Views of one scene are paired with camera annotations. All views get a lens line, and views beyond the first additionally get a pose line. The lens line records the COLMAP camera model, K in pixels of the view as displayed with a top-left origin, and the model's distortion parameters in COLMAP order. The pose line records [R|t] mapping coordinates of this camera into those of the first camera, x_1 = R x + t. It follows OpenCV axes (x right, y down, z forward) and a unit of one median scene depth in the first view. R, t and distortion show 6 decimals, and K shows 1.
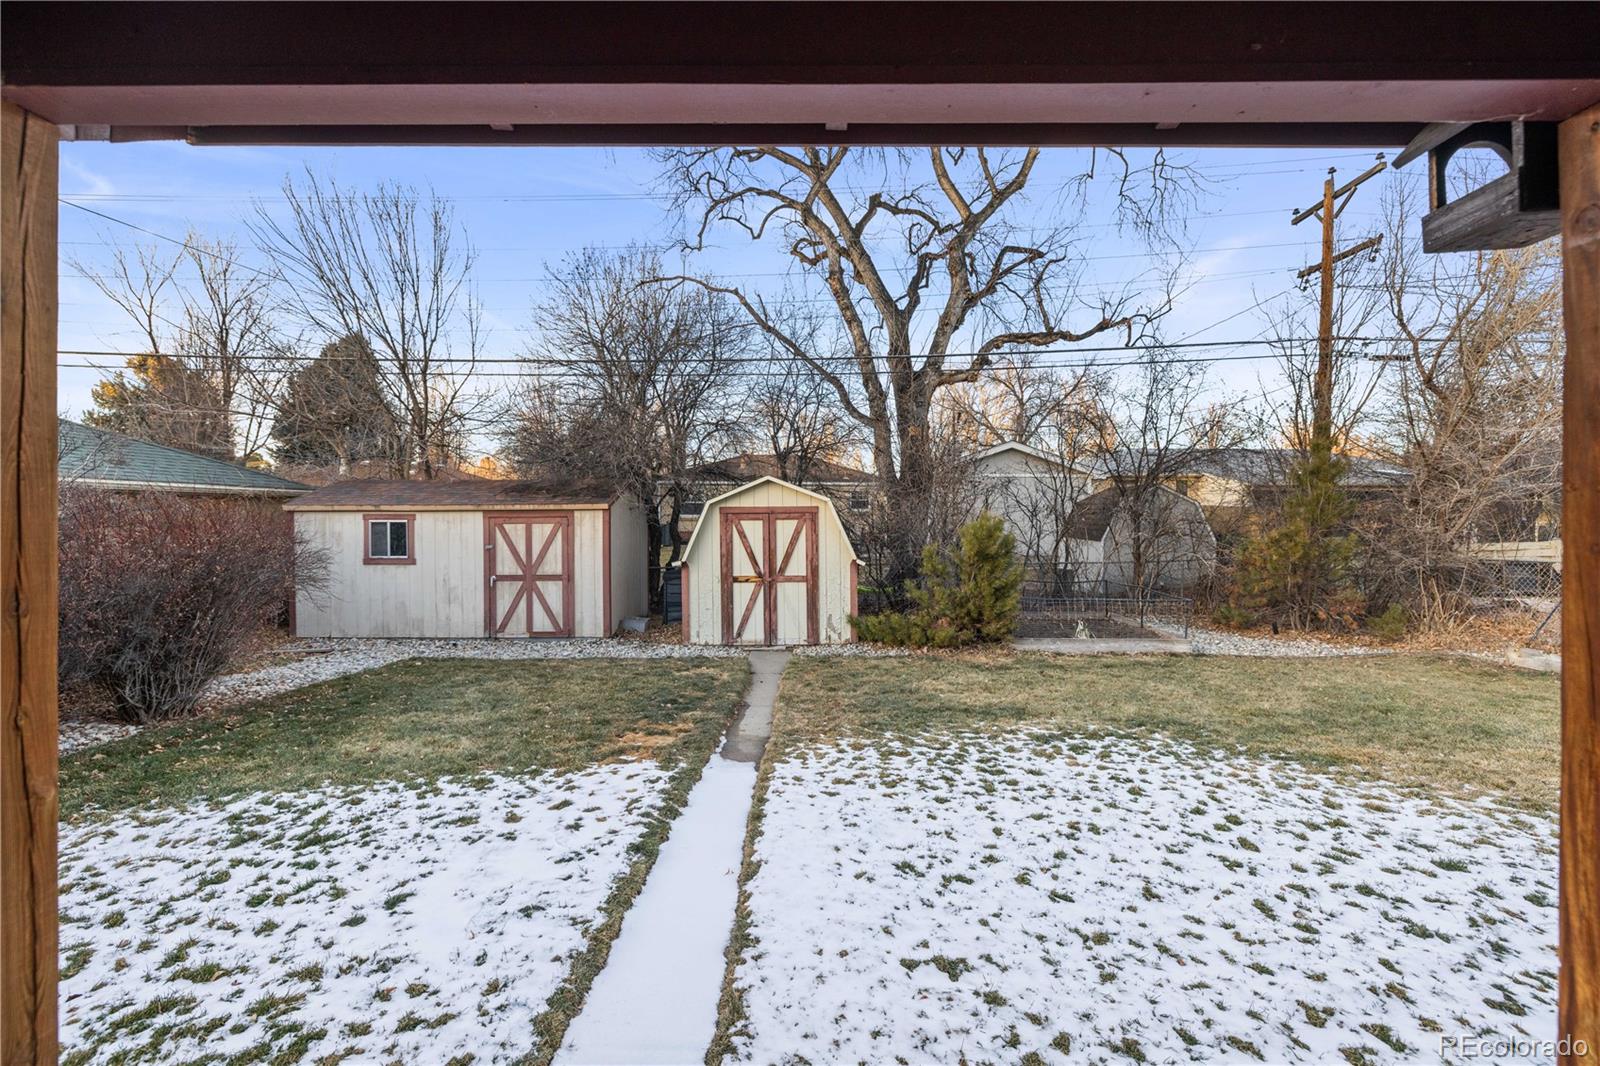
lens RADIAL K [[666.3, 0, 805.5], [0, 666.3, 518.3], [0, 0, 1]] dist [-0.001269, -0.000382]
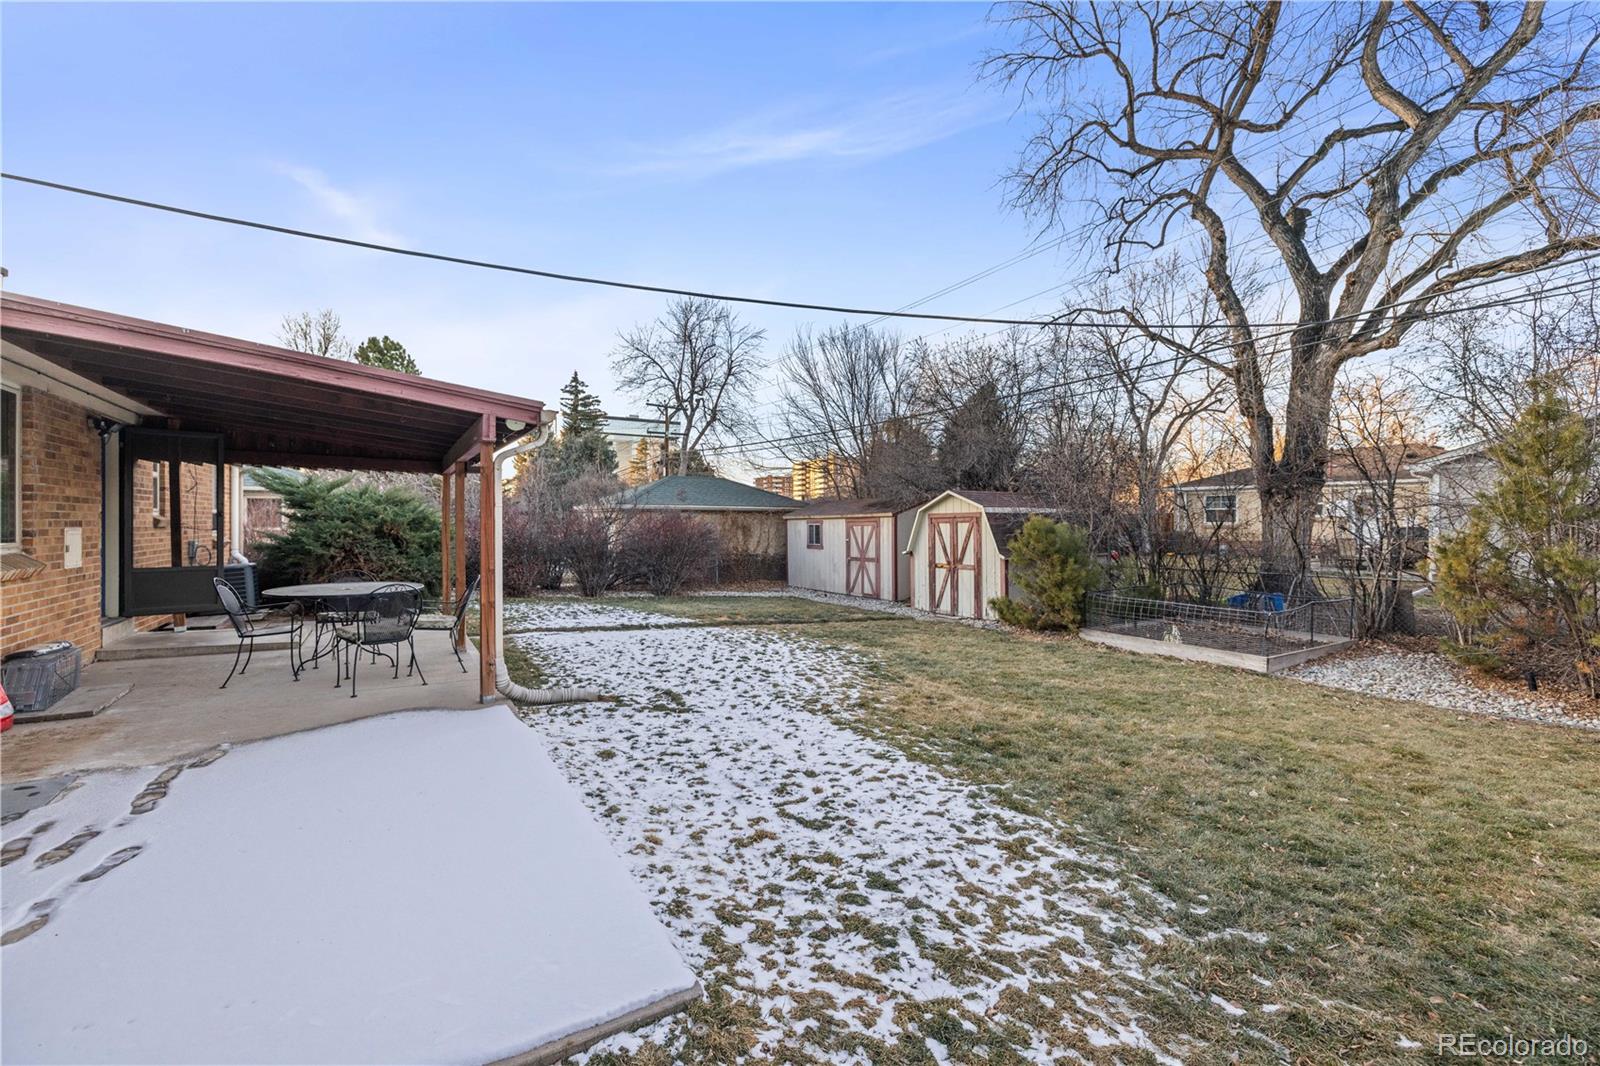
lens RADIAL K [[666.3, 0, 805.5], [0, 666.3, 518.3], [0, 0, 1]] dist [-0.001269, -0.000382]
pose [[0.544080, -0.008215, -0.838993, 0.917225], [-0.000630, 0.999948, -0.010199, 0.006770], [0.839033, 0.006077, 0.544046, 0.009516]]
